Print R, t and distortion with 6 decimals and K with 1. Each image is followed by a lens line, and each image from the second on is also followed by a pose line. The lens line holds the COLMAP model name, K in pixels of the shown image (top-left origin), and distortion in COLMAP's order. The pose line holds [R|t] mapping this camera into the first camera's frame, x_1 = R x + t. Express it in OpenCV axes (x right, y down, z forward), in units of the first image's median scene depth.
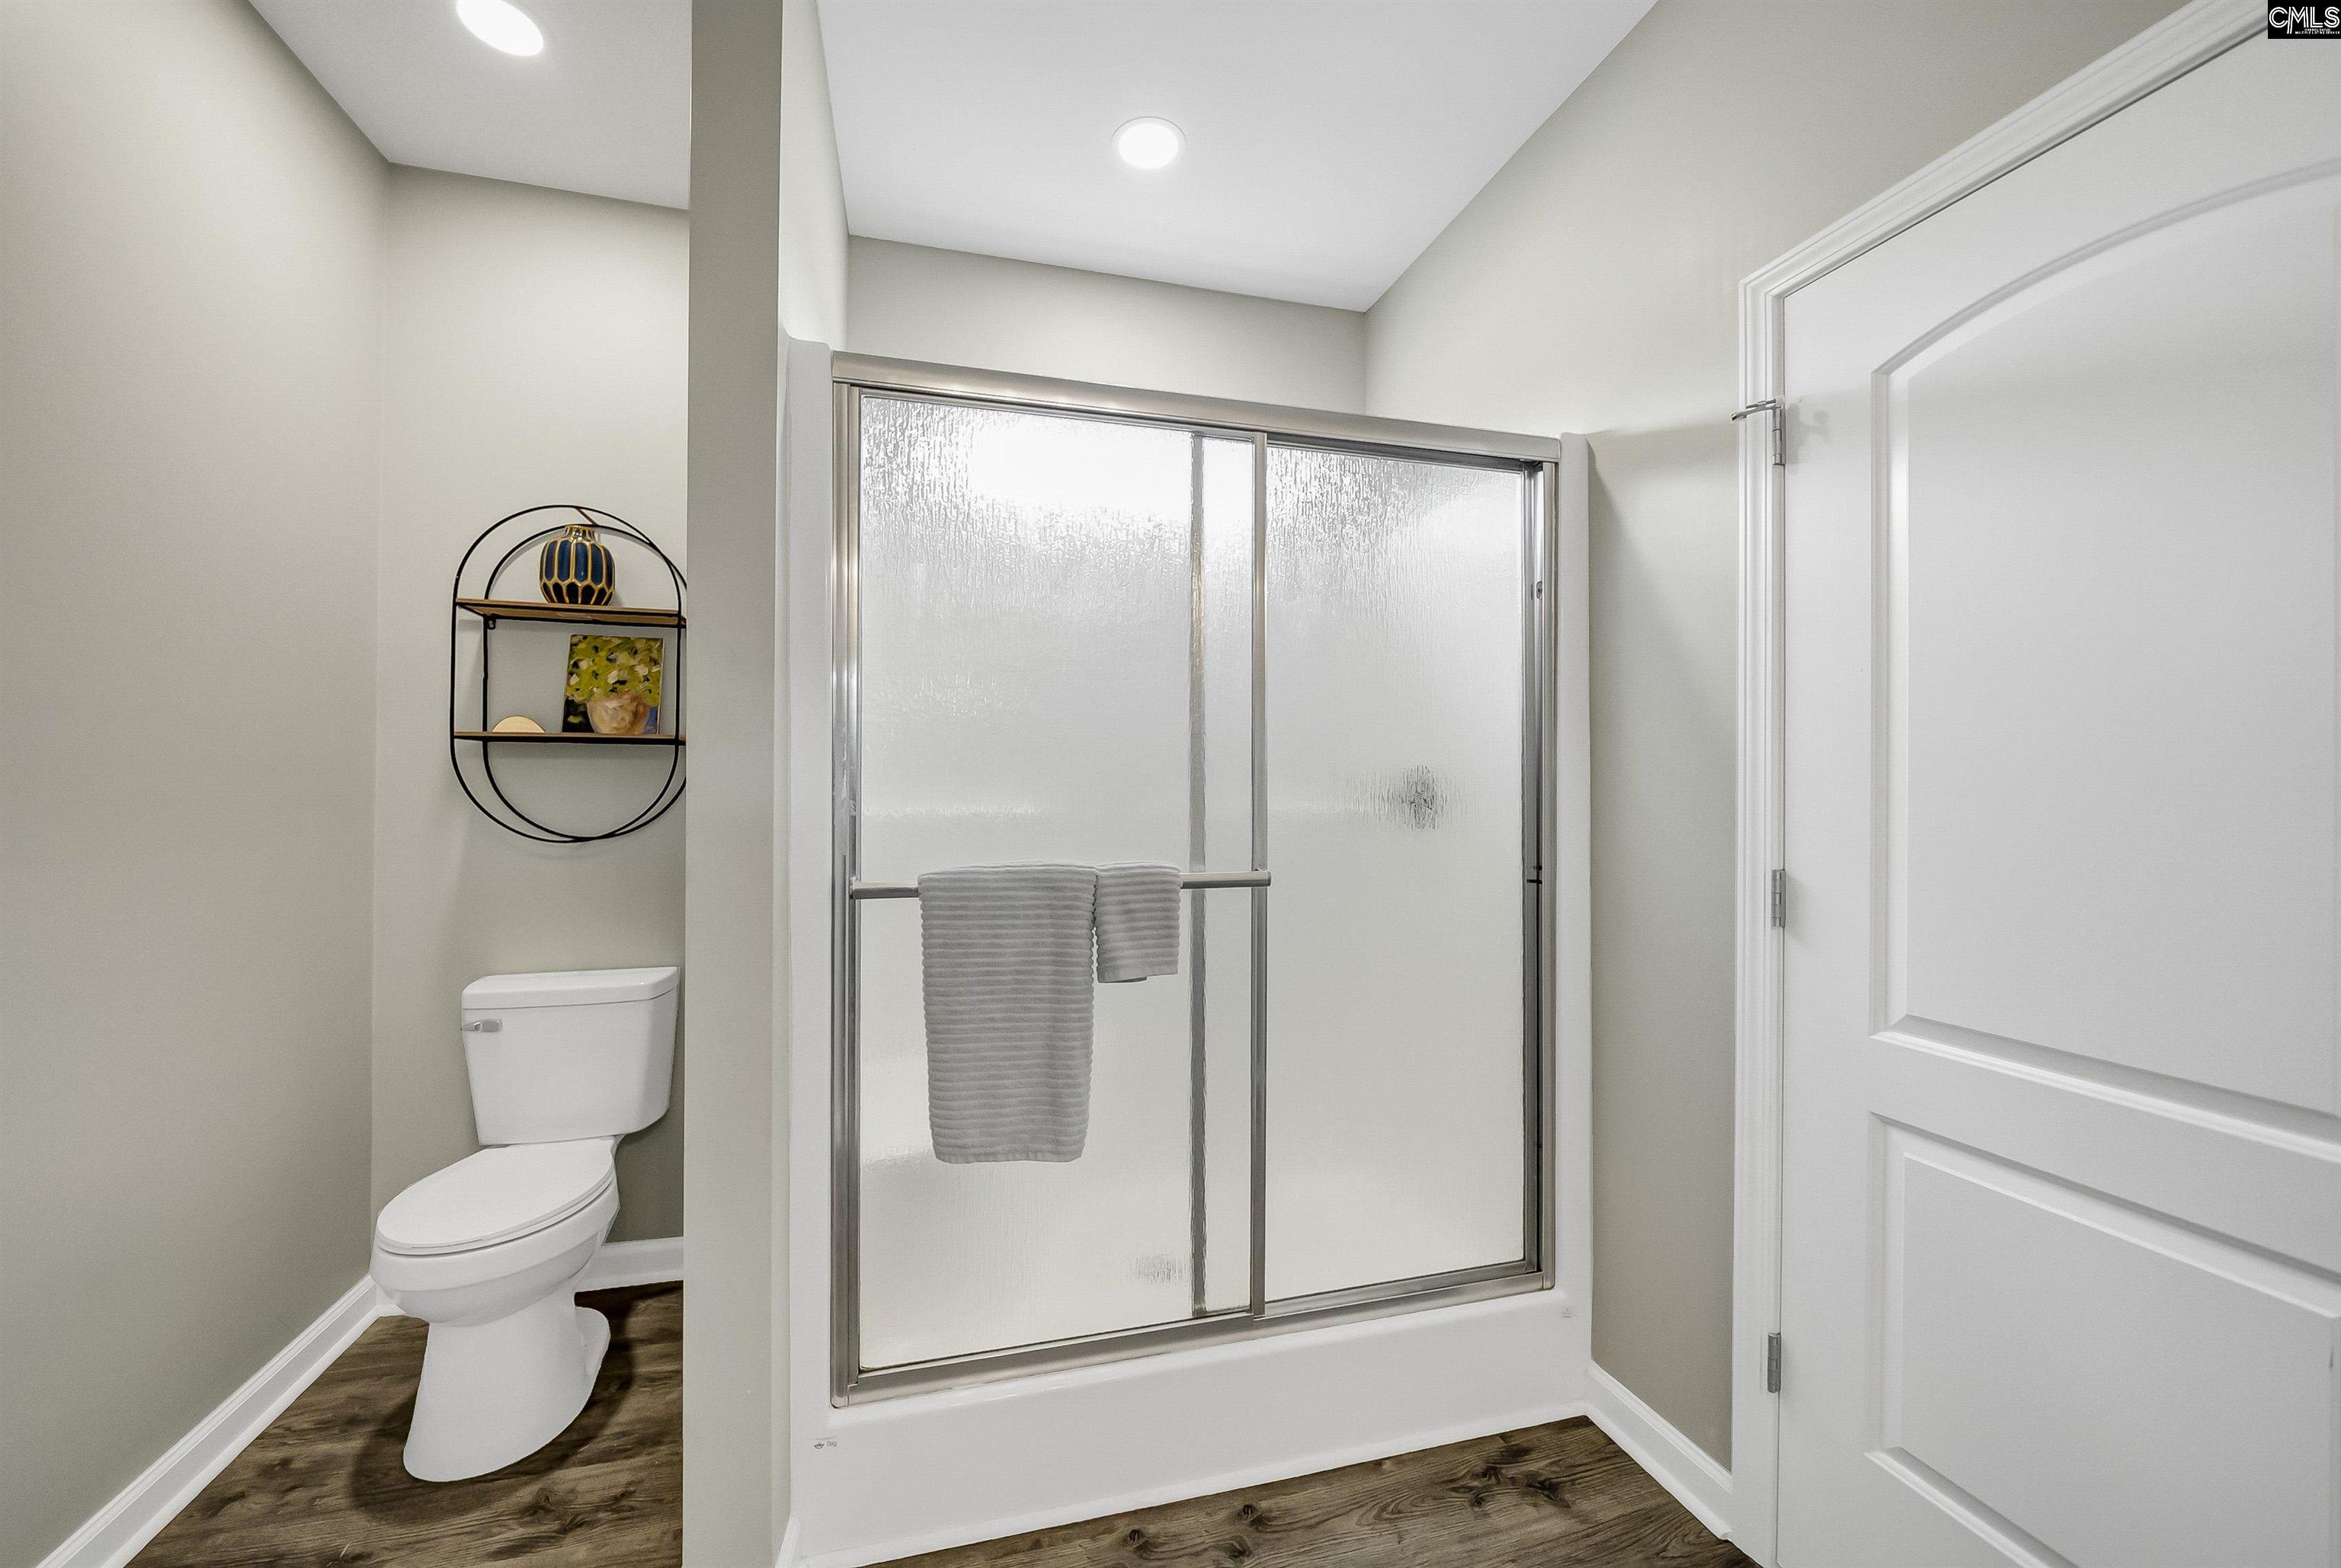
lens RADIAL K [[825.2, 0, 1161.0], [0, 825.2, 785.2], [0, 0, 1]] dist [-0.007421, -0.000038]
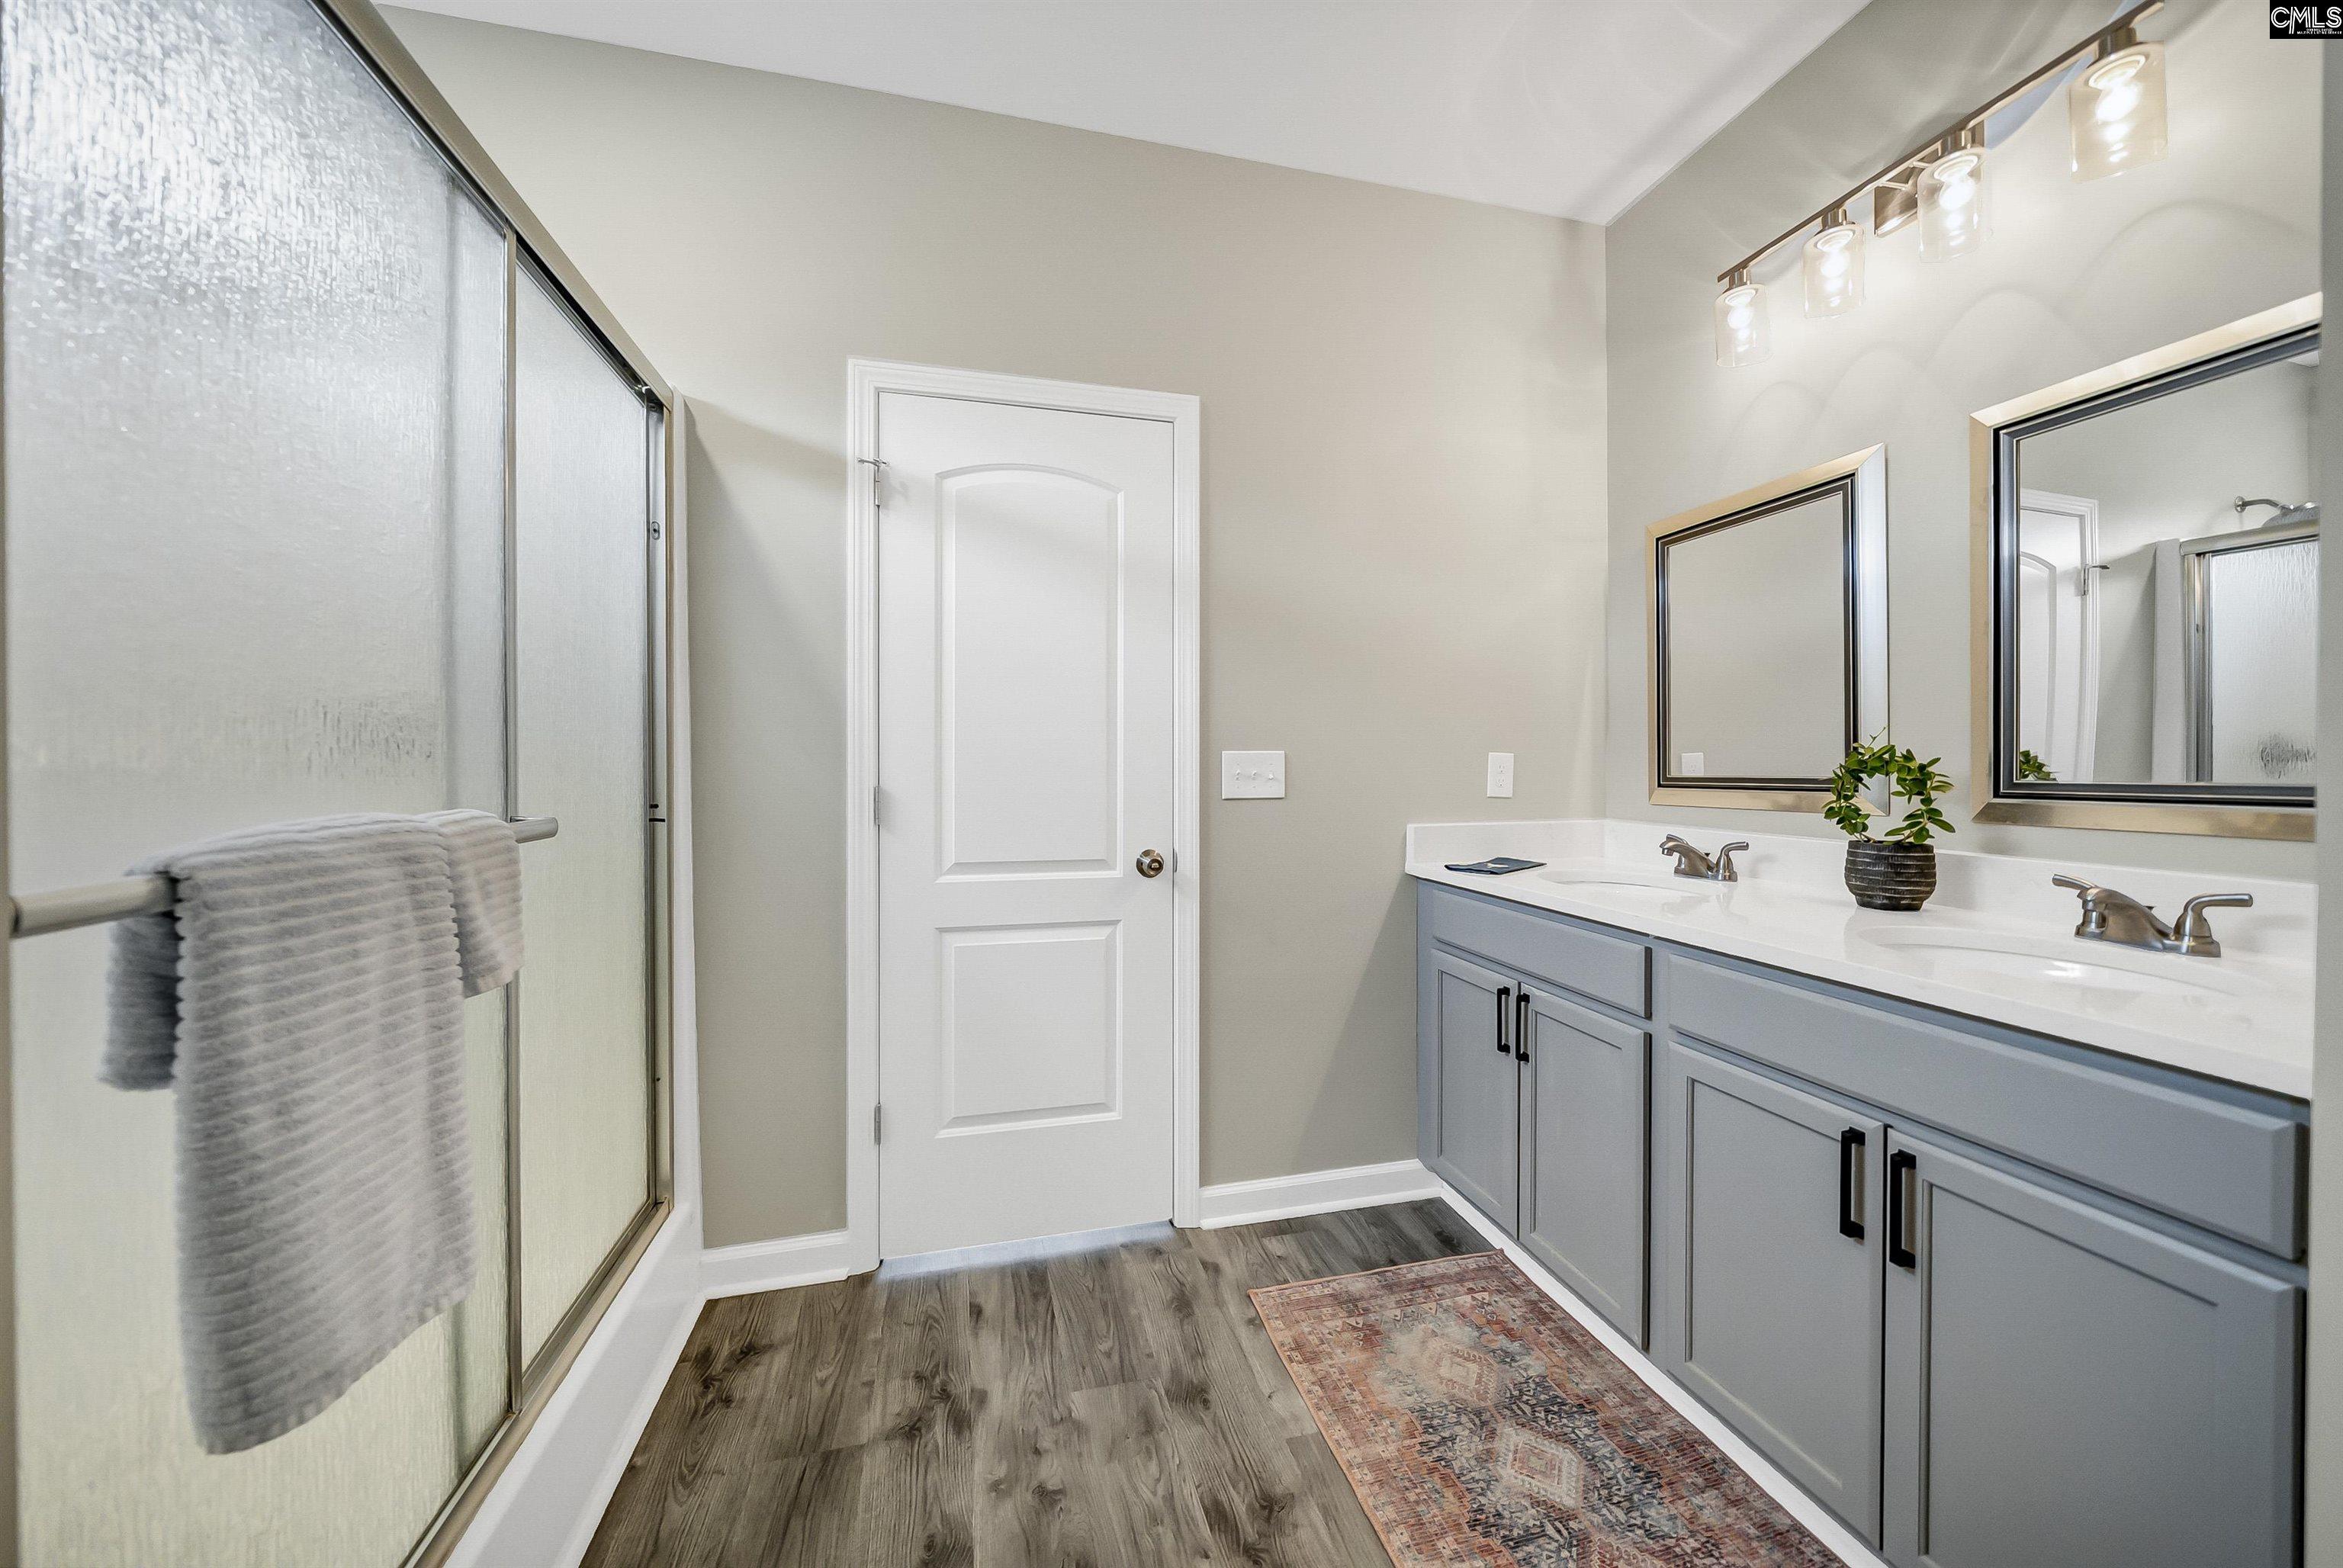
lens RADIAL K [[826.0, 0, 1175.7], [0, 826.0, 776.5], [0, 0, 1]] dist [-0.007421, -0.000038]
pose [[0.024518, -0.022890, 0.999437, -0.648352], [0.000628, 0.999738, 0.022882, 0.049514], [-0.999699, 0.000067, 0.024526, 0.407925]]
